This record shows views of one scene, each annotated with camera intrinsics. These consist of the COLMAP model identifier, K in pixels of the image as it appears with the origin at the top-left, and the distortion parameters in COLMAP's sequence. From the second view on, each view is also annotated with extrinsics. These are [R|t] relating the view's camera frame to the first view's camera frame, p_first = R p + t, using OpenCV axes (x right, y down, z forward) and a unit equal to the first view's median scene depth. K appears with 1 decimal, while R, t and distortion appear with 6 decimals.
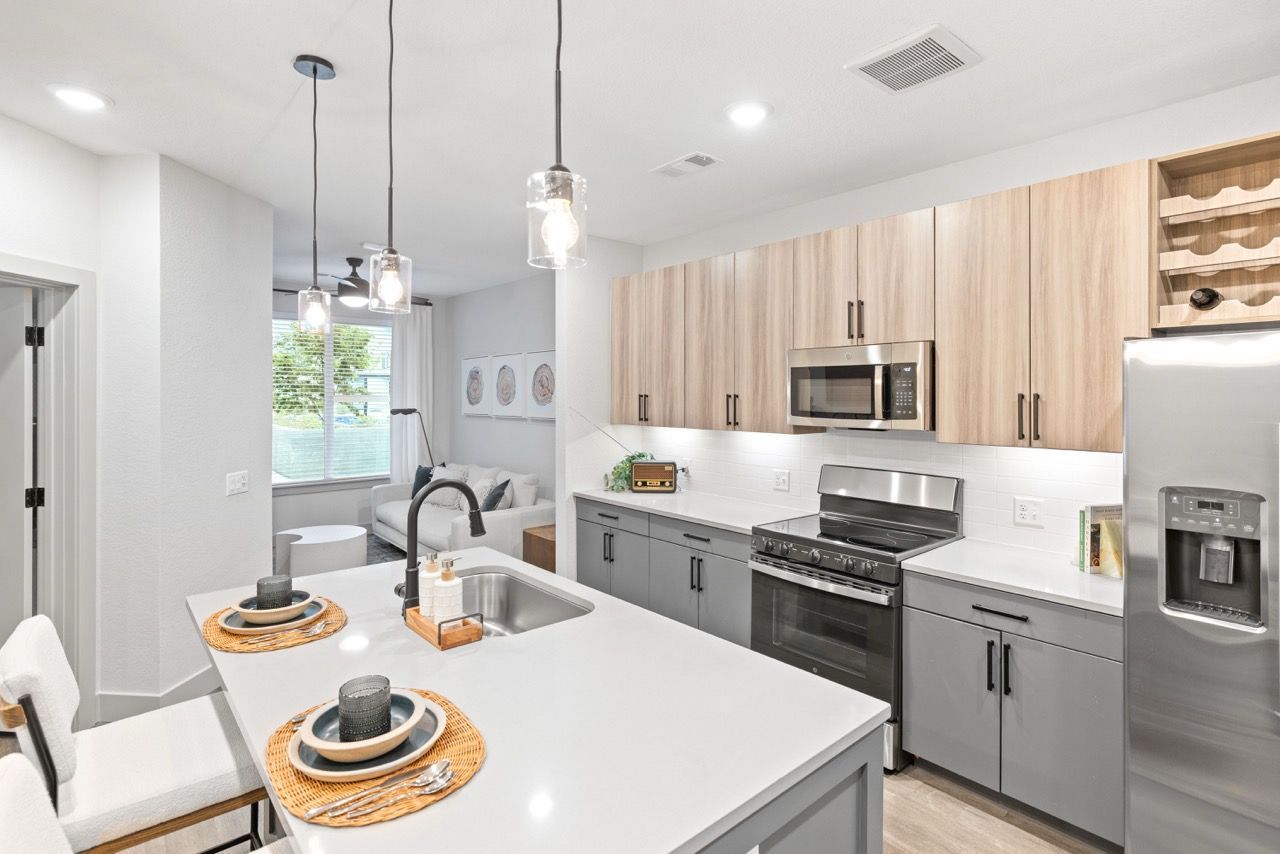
lens RADIAL K [[619.5, 0, 643.2], [0, 619.5, 388.7], [0, 0, 1]] dist [-0.016280, 0.000036]
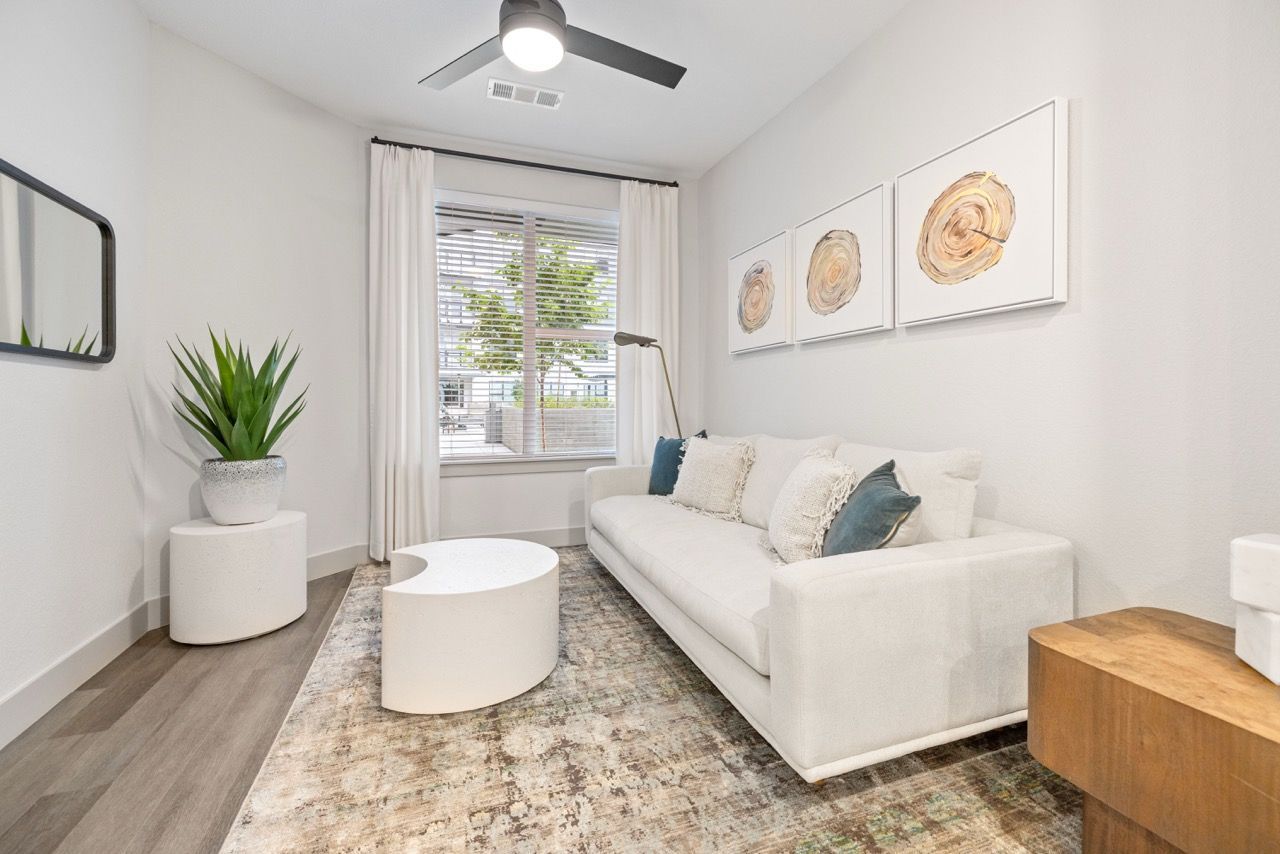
lens RADIAL K [[542.5, 0, 640.1], [0, 542.5, 402.2], [0, 0, 1]] dist [0.000271, -0.000102]
pose [[0.932646, 0.006096, -0.360740, -0.203497], [-0.003438, 0.999962, 0.008010, 0.091479], [0.360776, -0.006230, 0.932632, 0.536805]]
